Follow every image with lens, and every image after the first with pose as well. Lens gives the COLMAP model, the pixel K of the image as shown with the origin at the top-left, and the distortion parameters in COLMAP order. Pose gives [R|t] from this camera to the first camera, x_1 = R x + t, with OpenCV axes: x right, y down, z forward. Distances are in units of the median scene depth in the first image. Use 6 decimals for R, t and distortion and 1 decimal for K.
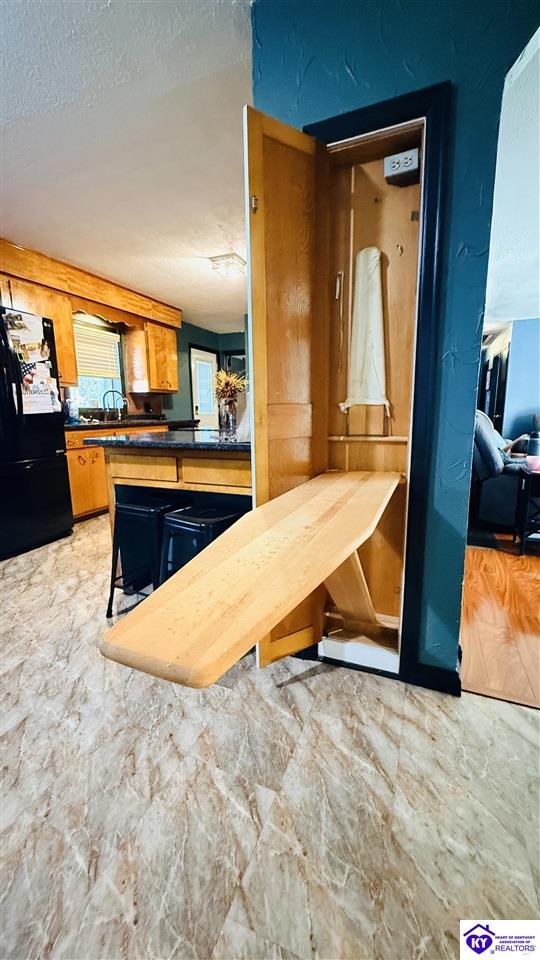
lens RADIAL K [[380.7, 0, 268.9], [0, 380.7, 479.7], [0, 0, 1]] dist [0.001750, -0.000468]
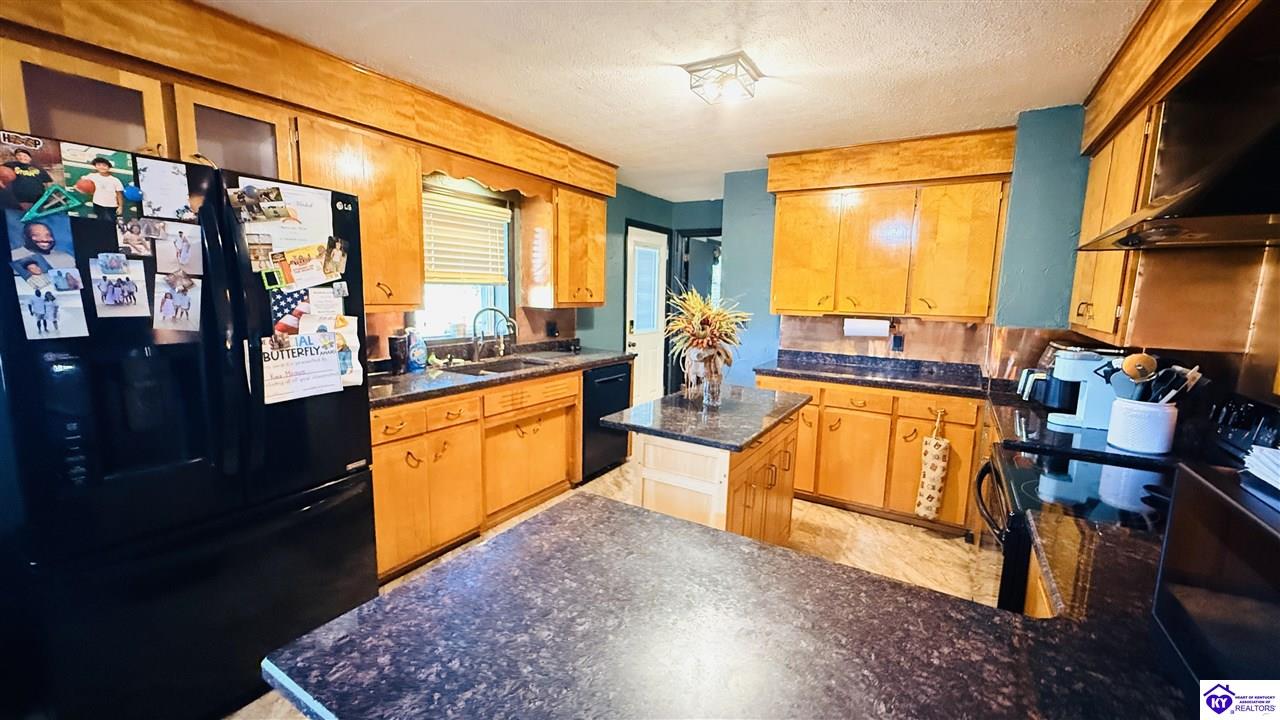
lens RADIAL K [[507.6, 0, 641.5], [0, 507.6, 362.6], [0, 0, 1]] dist [0.001750, -0.000468]
pose [[0.987945, 0.054555, -0.144873, -0.075499], [-0.060021, 0.997630, -0.033631, -0.140917], [0.142695, 0.041921, 0.988879, 0.287659]]
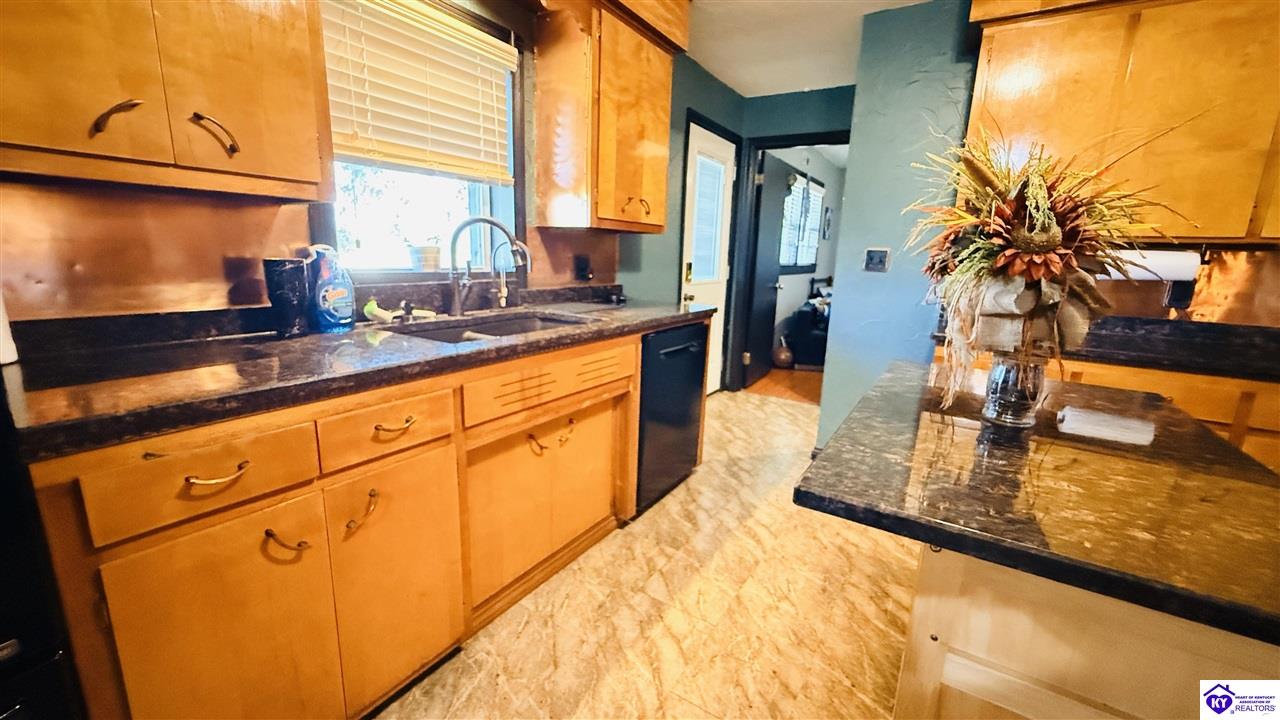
lens RADIAL K [[507.6, 0, 641.5], [0, 507.6, 362.6], [0, 0, 1]] dist [0.001750, -0.000468]
pose [[0.984817, 0.079679, -0.154230, -0.207018], [-0.074273, 0.996415, 0.040512, -0.142525], [0.156905, -0.028442, 0.987204, 0.601906]]
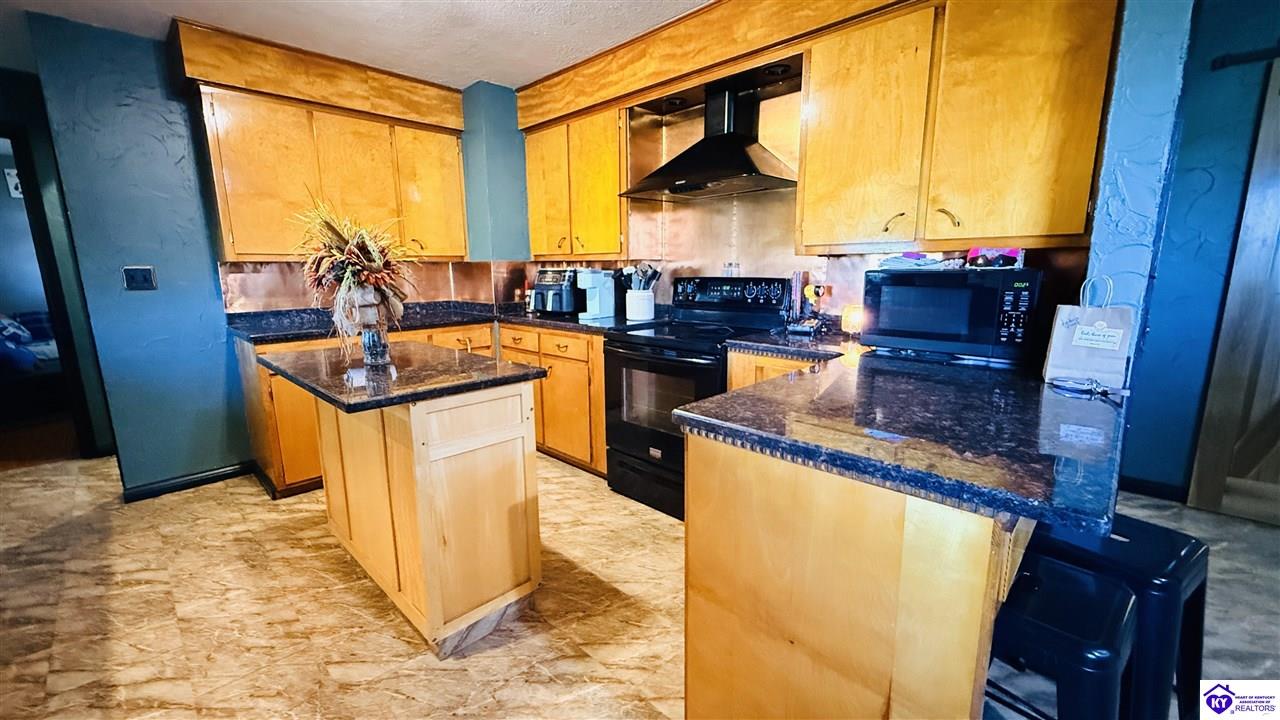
lens RADIAL K [[508.5, 0, 637.9], [0, 508.5, 360.2], [0, 0, 1]] dist [0.002442, 0.000392]
pose [[0.363076, -0.160232, 0.917879, -0.384913], [0.171979, 0.979701, 0.102996, -0.127640], [-0.915751, 0.120461, 0.383262, 0.494247]]
